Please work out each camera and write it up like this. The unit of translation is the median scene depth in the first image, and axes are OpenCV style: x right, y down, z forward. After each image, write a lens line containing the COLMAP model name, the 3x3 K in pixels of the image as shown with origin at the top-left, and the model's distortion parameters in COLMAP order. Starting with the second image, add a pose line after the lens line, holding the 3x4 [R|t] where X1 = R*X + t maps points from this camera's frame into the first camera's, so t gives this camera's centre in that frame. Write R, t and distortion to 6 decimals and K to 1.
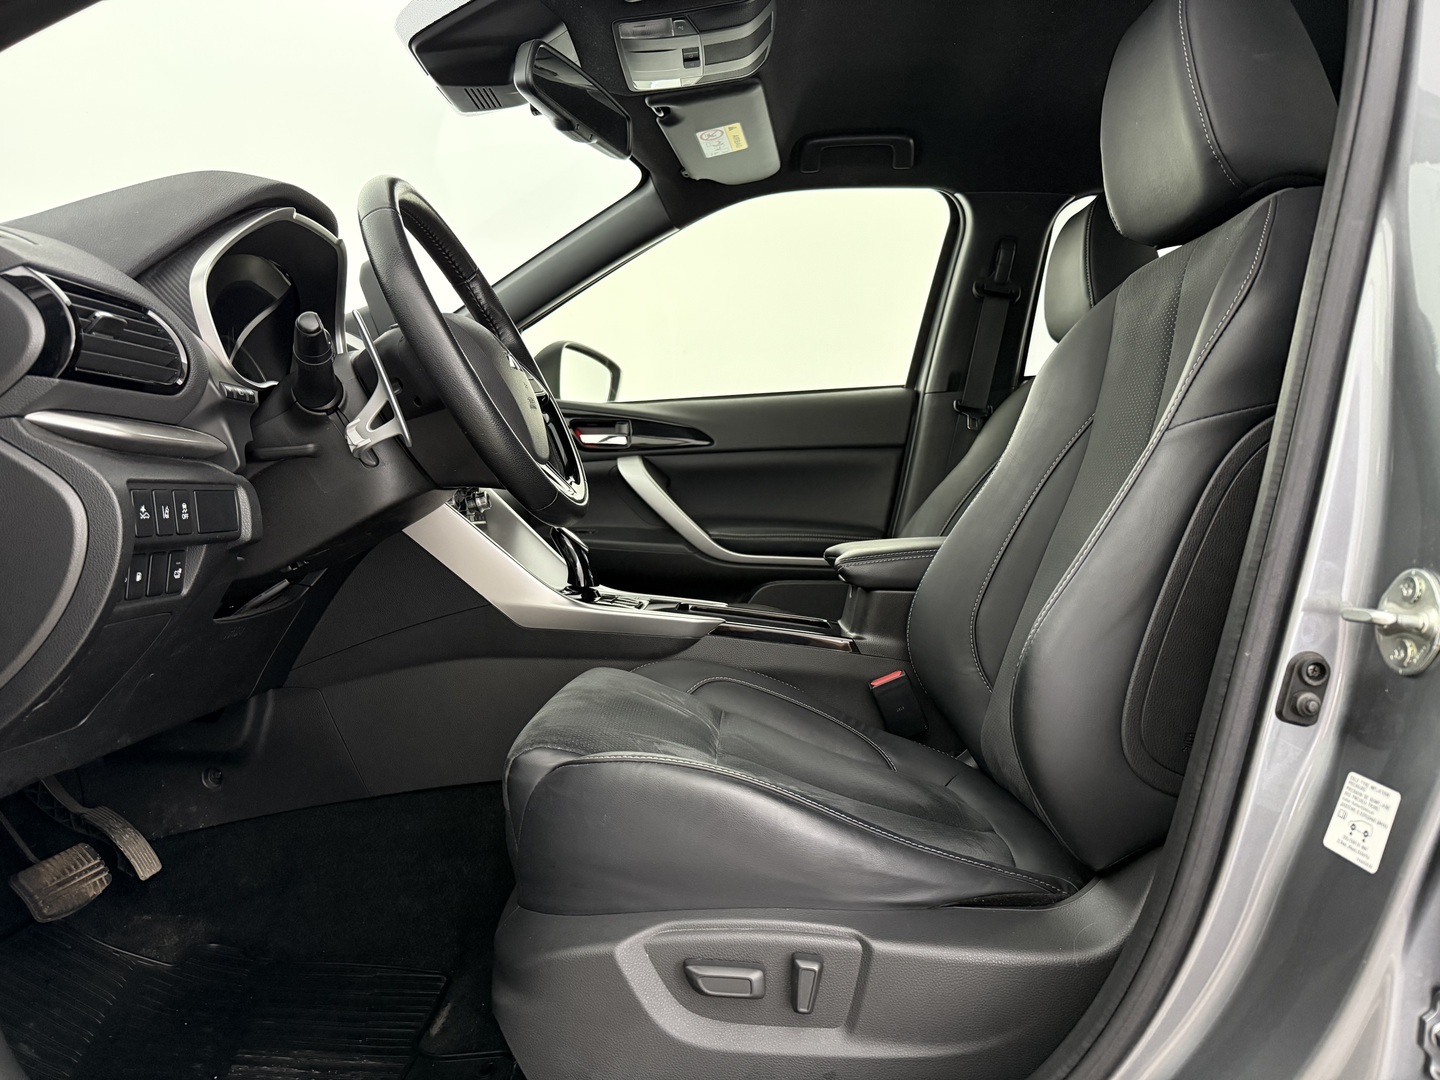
lens RADIAL K [[883.0, 0, 720.0], [0, 883.0, 540.0], [0, 0, 1]] dist [-0.002338, -0.001776]
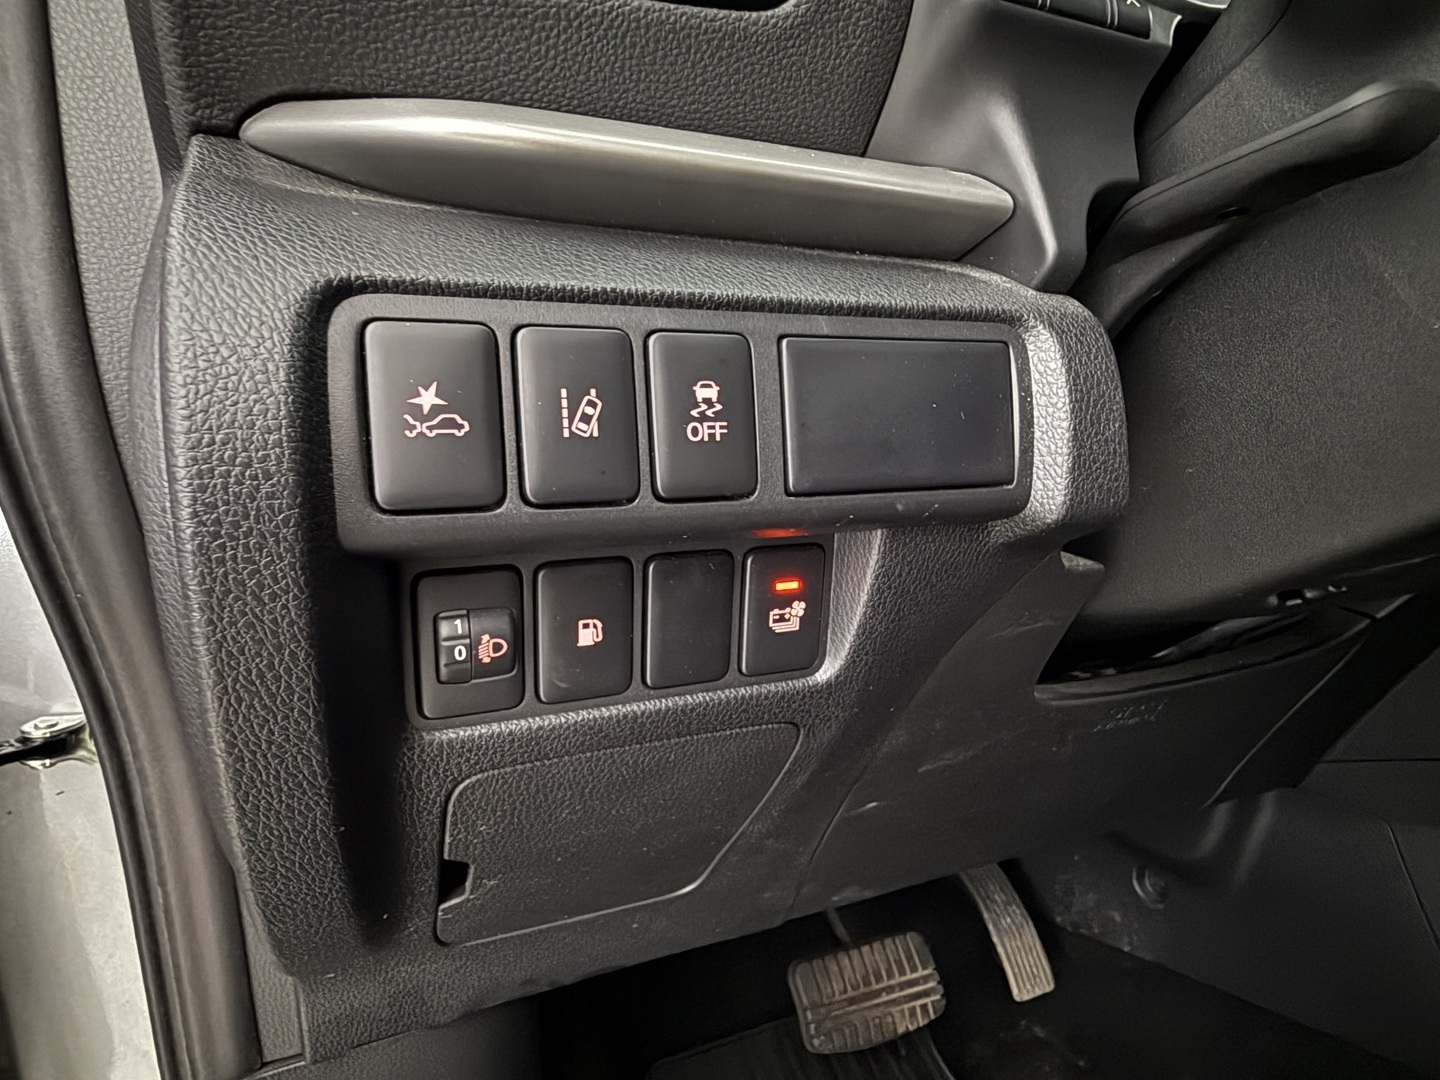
lens RADIAL K [[717.7, 0, 720.0], [0, 717.7, 540.0], [0, 0, 1]] dist [0.000233, 0.000260]
pose [[0.334096, 0.113557, -0.935673, -0.338969], [-0.020788, 0.993362, 0.113136, -0.016407], [0.942310, -0.018348, 0.334239, 0.788091]]
